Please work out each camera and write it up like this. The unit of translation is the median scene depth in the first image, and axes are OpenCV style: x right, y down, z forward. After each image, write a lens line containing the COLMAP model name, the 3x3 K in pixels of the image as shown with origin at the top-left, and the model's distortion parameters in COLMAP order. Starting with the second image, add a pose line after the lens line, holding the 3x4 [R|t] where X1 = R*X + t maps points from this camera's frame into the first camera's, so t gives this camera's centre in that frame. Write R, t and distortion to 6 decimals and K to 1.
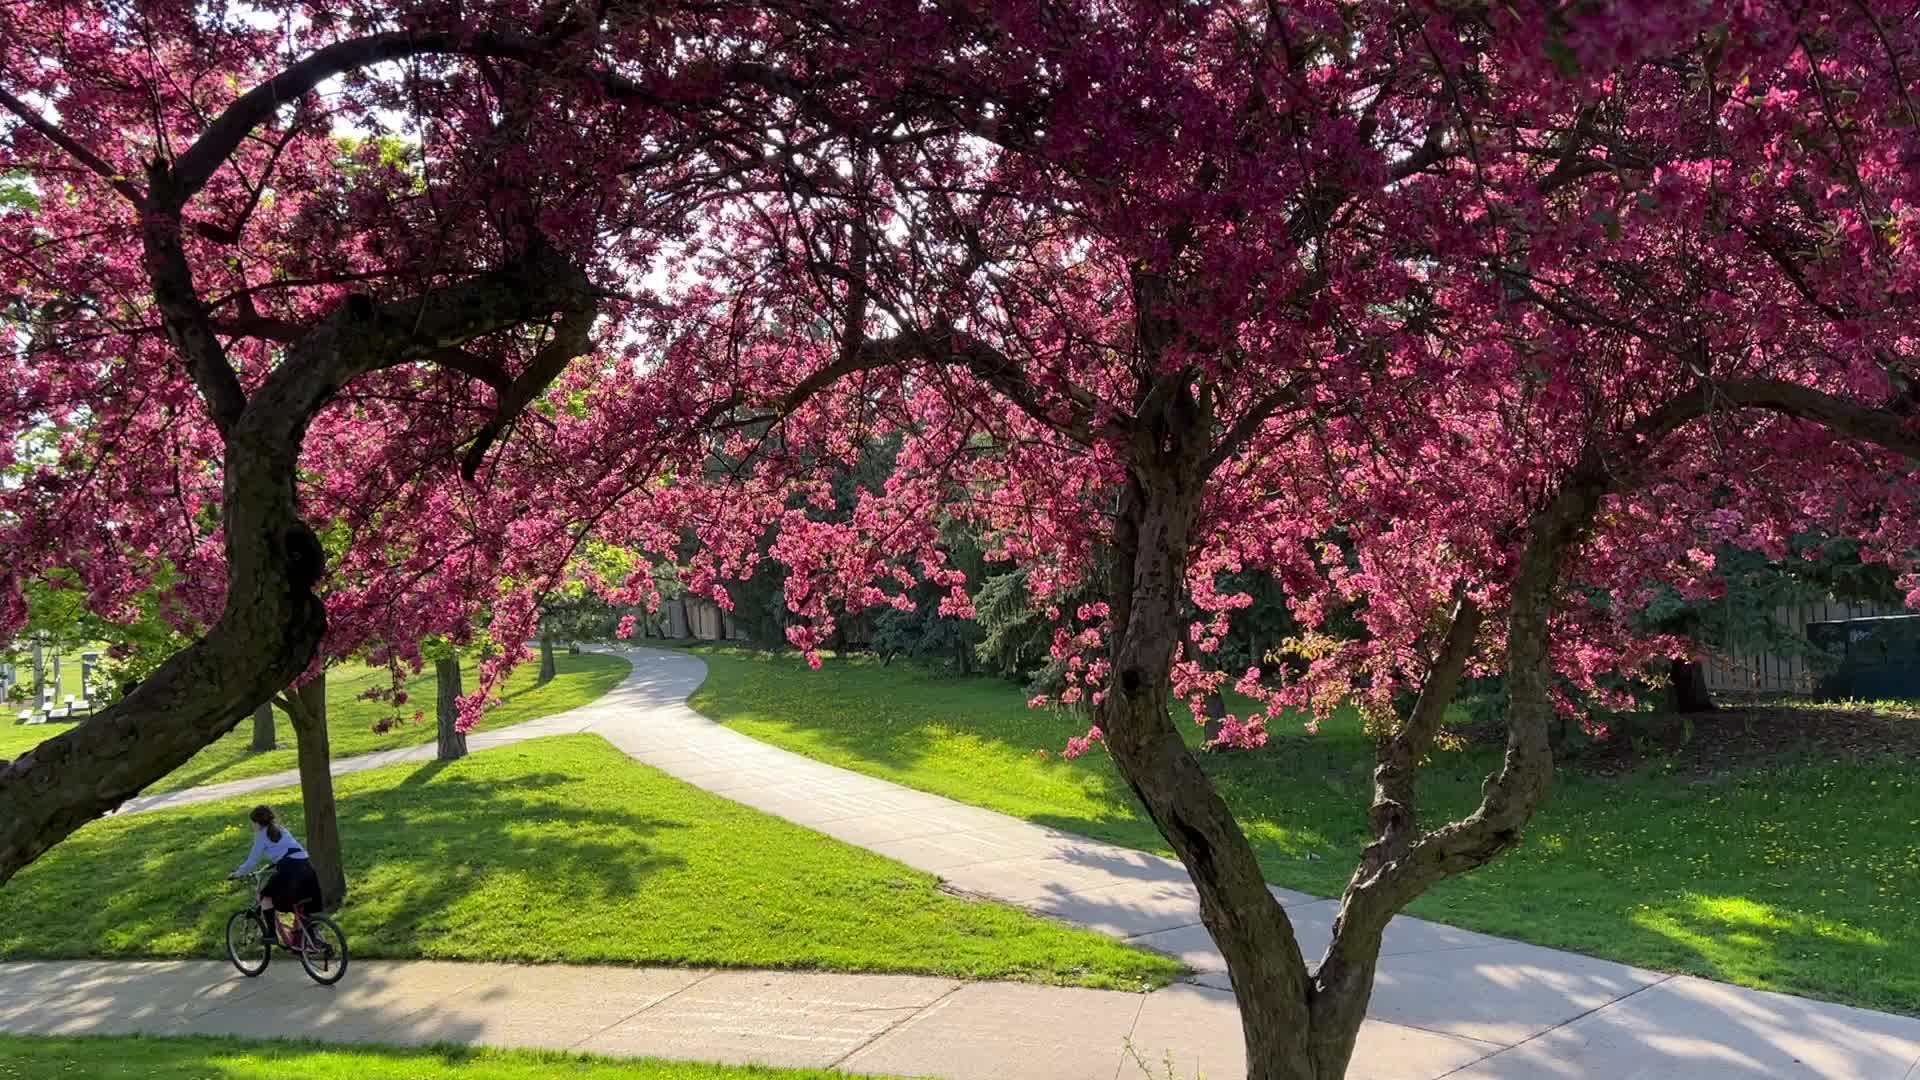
lens RADIAL K [[1621.4, 0, 958.0], [0, 1621.4, 524.2], [0, 0, 1]] dist [0.119962, -0.180767]
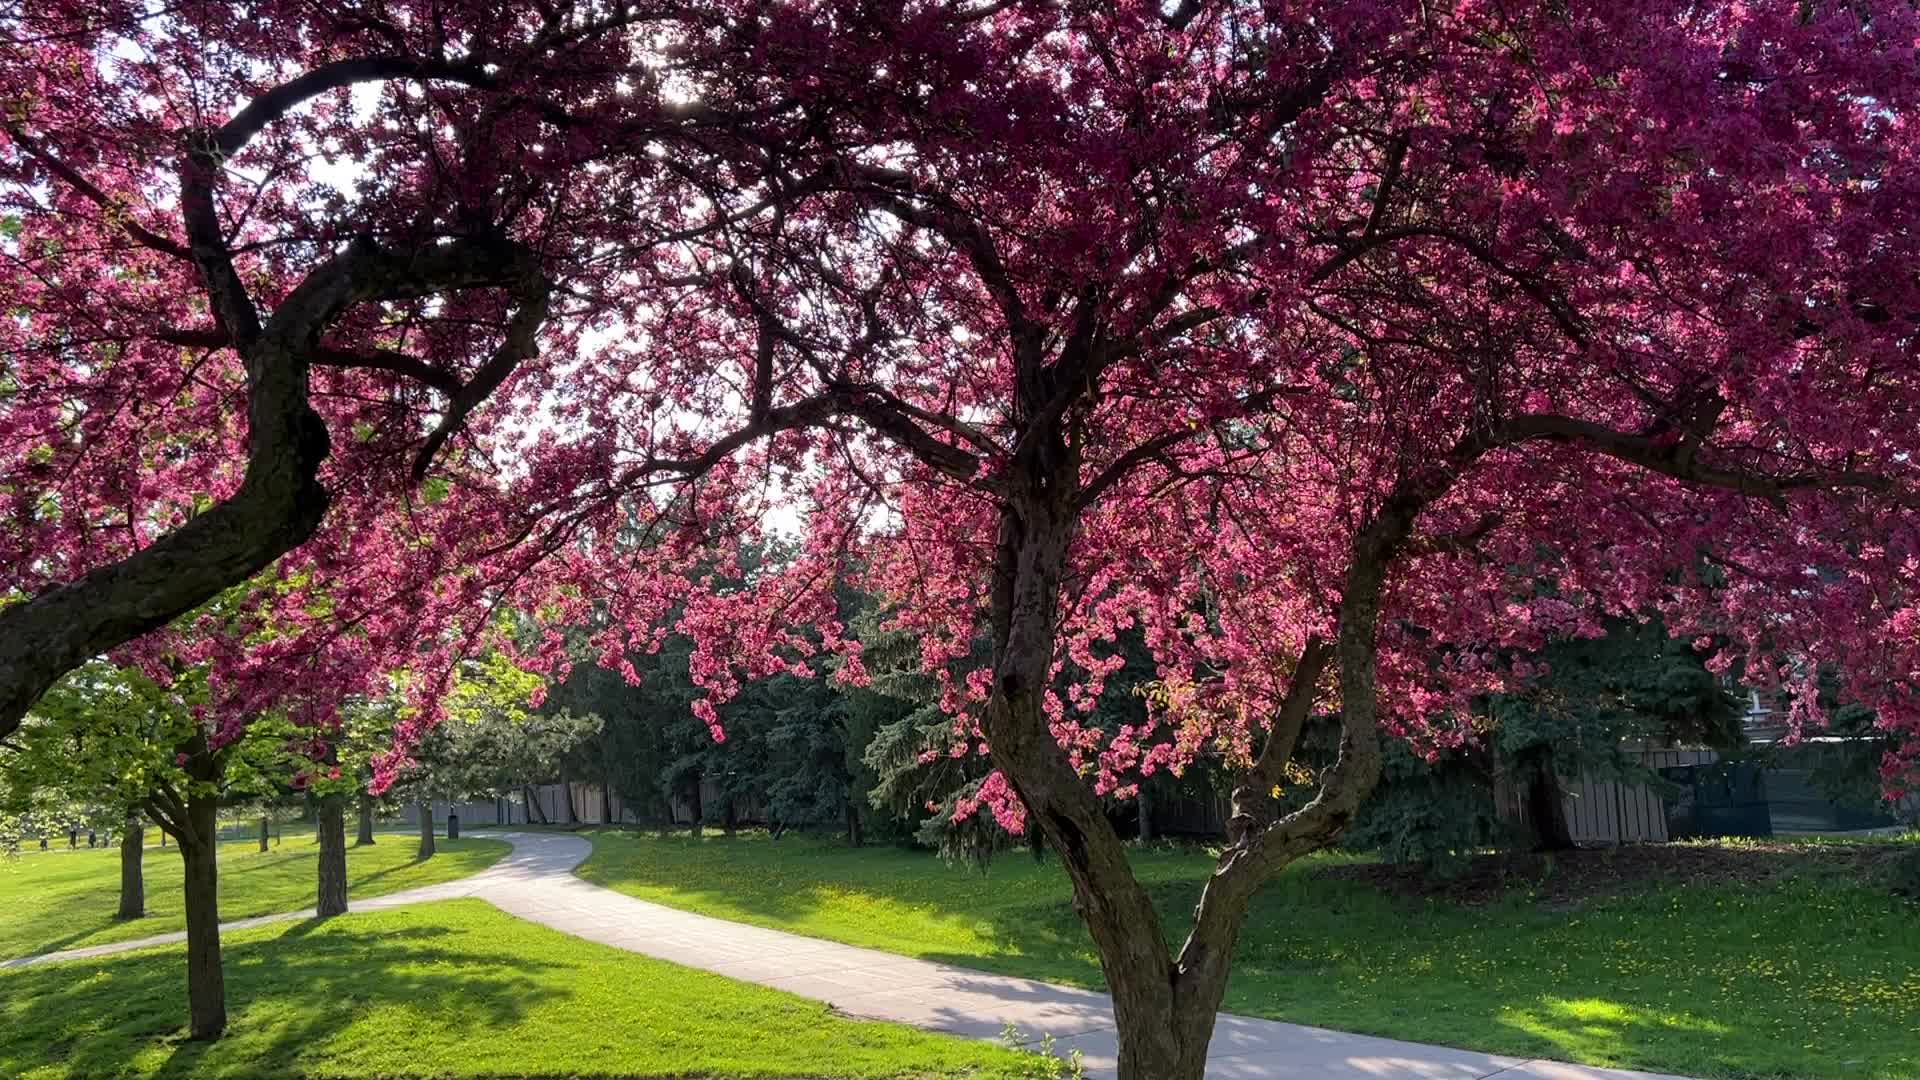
lens RADIAL K [[1621.4, 0, 958.0], [0, 1621.4, 524.2], [0, 0, 1]] dist [0.119962, -0.180767]
pose [[0.997836, 0.008217, 0.065243, -0.002204], [-0.000354, 0.992820, -0.119621, 0.080474], [-0.065758, 0.119339, 0.990674, -0.076273]]
